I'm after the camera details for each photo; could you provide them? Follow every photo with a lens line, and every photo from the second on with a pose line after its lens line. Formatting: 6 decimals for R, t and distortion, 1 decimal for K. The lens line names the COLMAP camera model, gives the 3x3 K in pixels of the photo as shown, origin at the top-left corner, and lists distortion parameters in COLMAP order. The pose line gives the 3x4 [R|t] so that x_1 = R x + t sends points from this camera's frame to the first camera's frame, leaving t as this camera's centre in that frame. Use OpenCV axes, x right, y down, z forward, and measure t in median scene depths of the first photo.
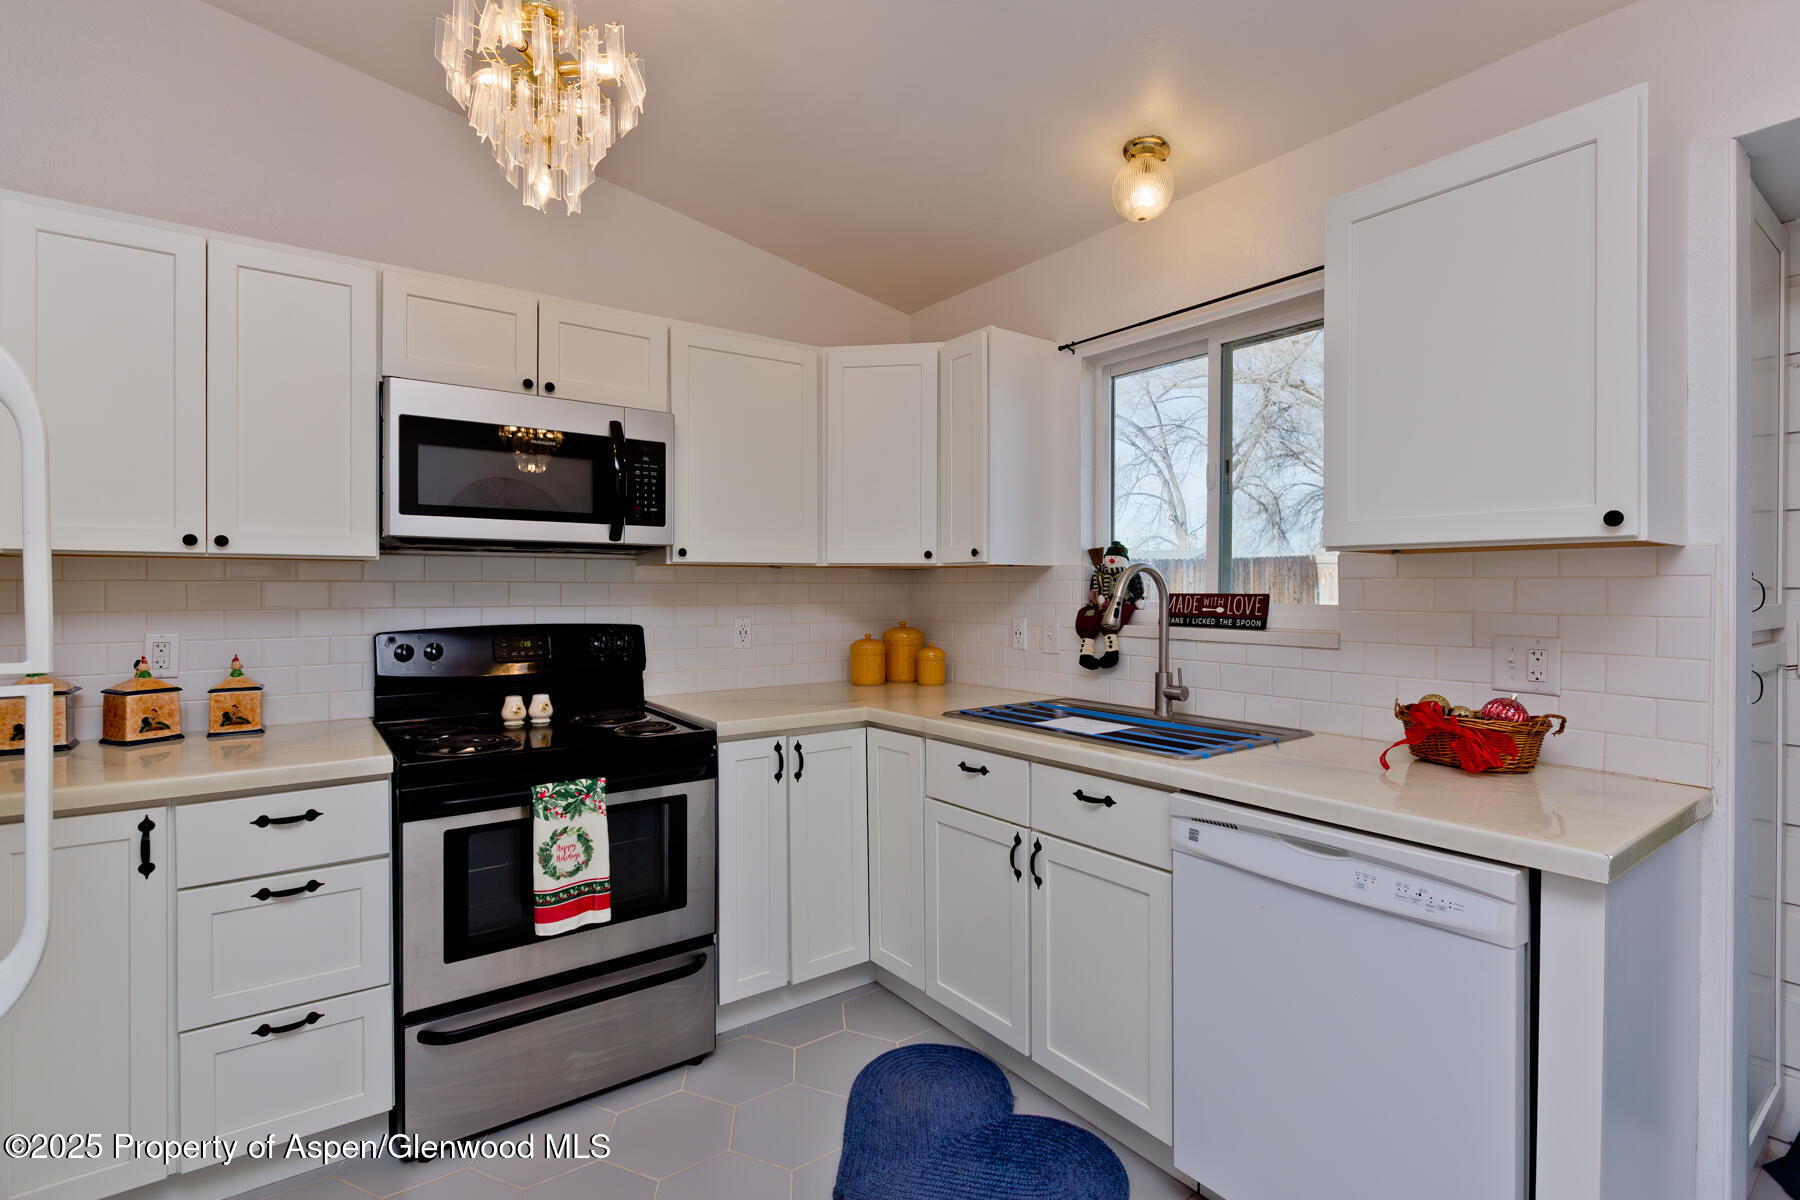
lens RADIAL K [[839.4, 0, 890.6], [0, 839.4, 588.3], [0, 0, 1]] dist [-0.001154, -0.000340]
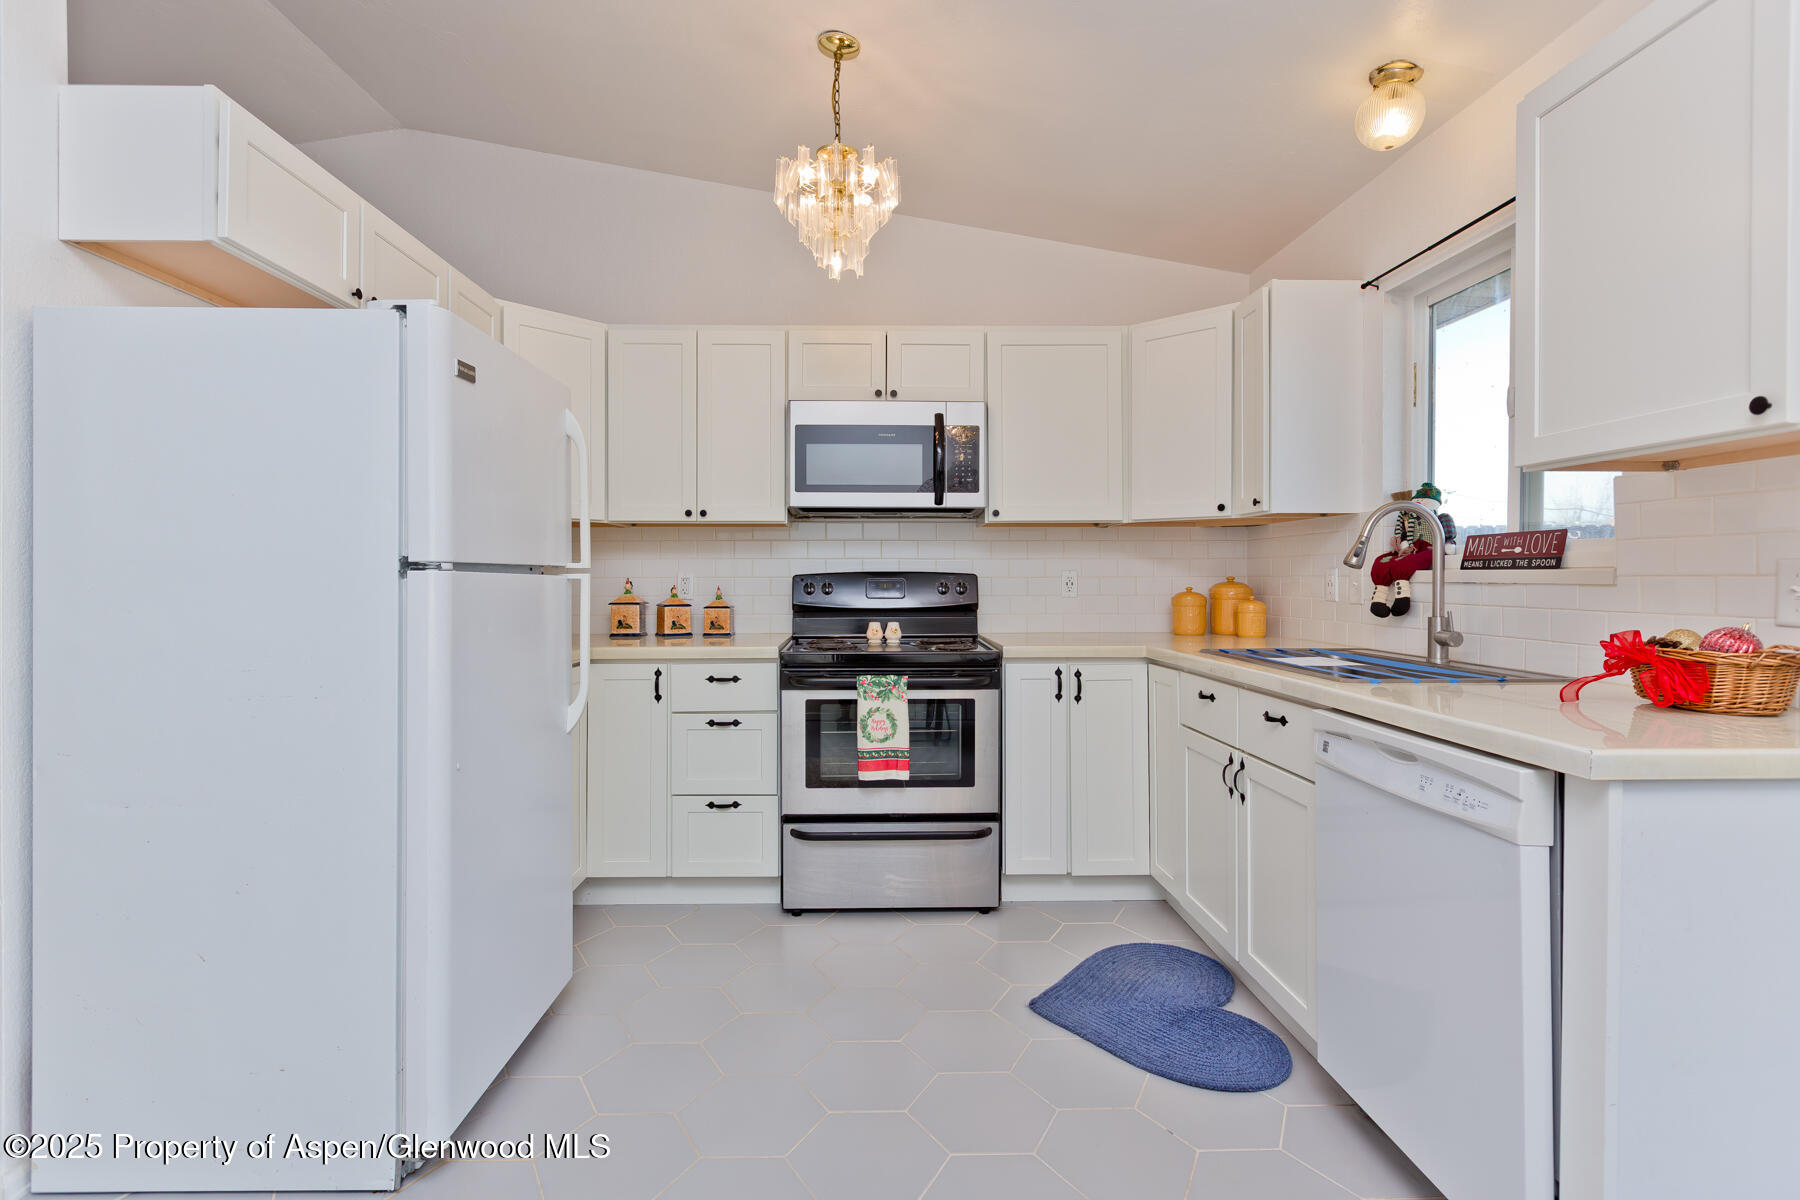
lens RADIAL K [[857.5, 0, 873.3], [0, 857.5, 576.9], [0, 0, 1]] dist [-0.002463, 0.000155]
pose [[0.818742, 0.000198, -0.574161, 0.380846], [0.000573, 0.999999, 0.001162, 0.057340], [0.574161, -0.001280, 0.818741, -0.159783]]
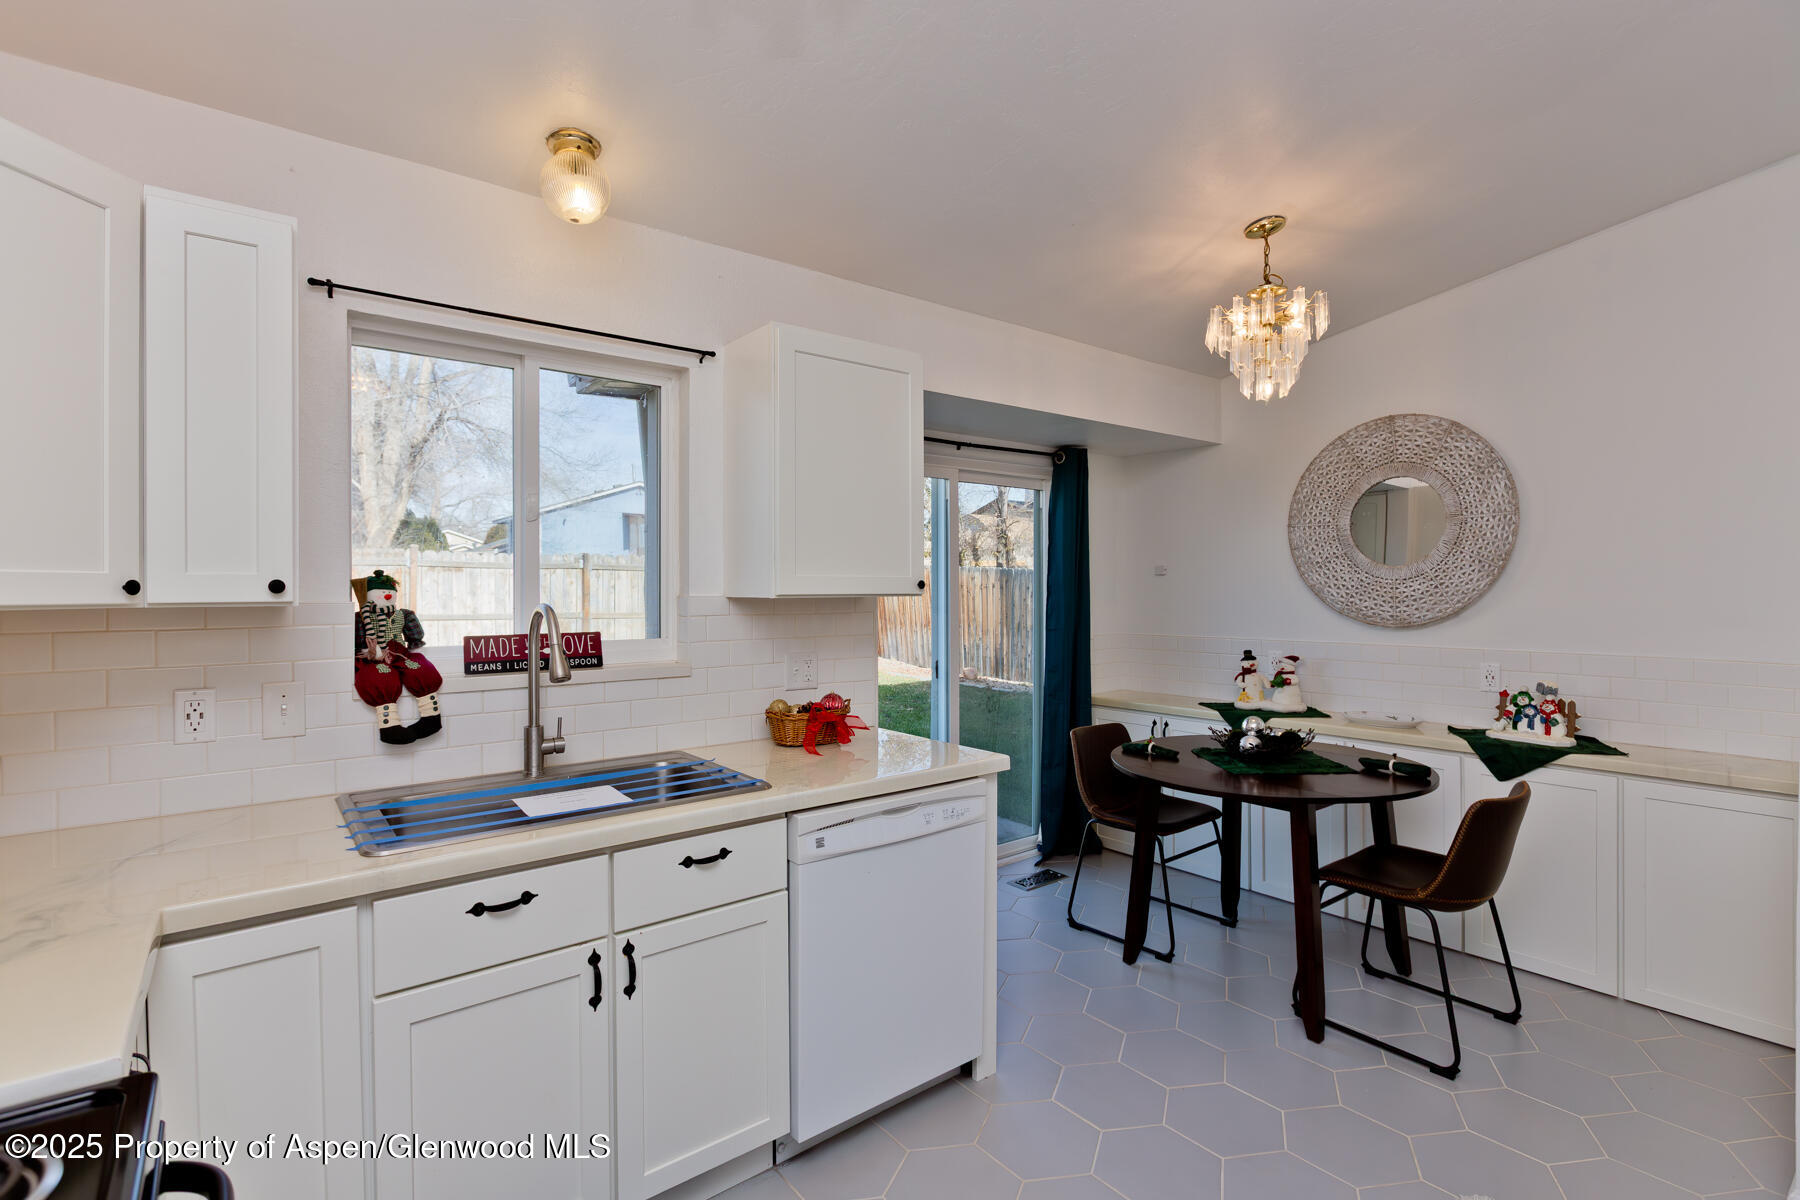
lens RADIAL K [[839.4, 0, 890.6], [0, 839.4, 588.3], [0, 0, 1]] dist [-0.001154, -0.000340]
pose [[-0.035655, -0.002363, 0.999361, -0.607339], [0.005314, 0.999983, 0.002554, -0.048459], [-0.999350, 0.005401, -0.035642, 0.697114]]
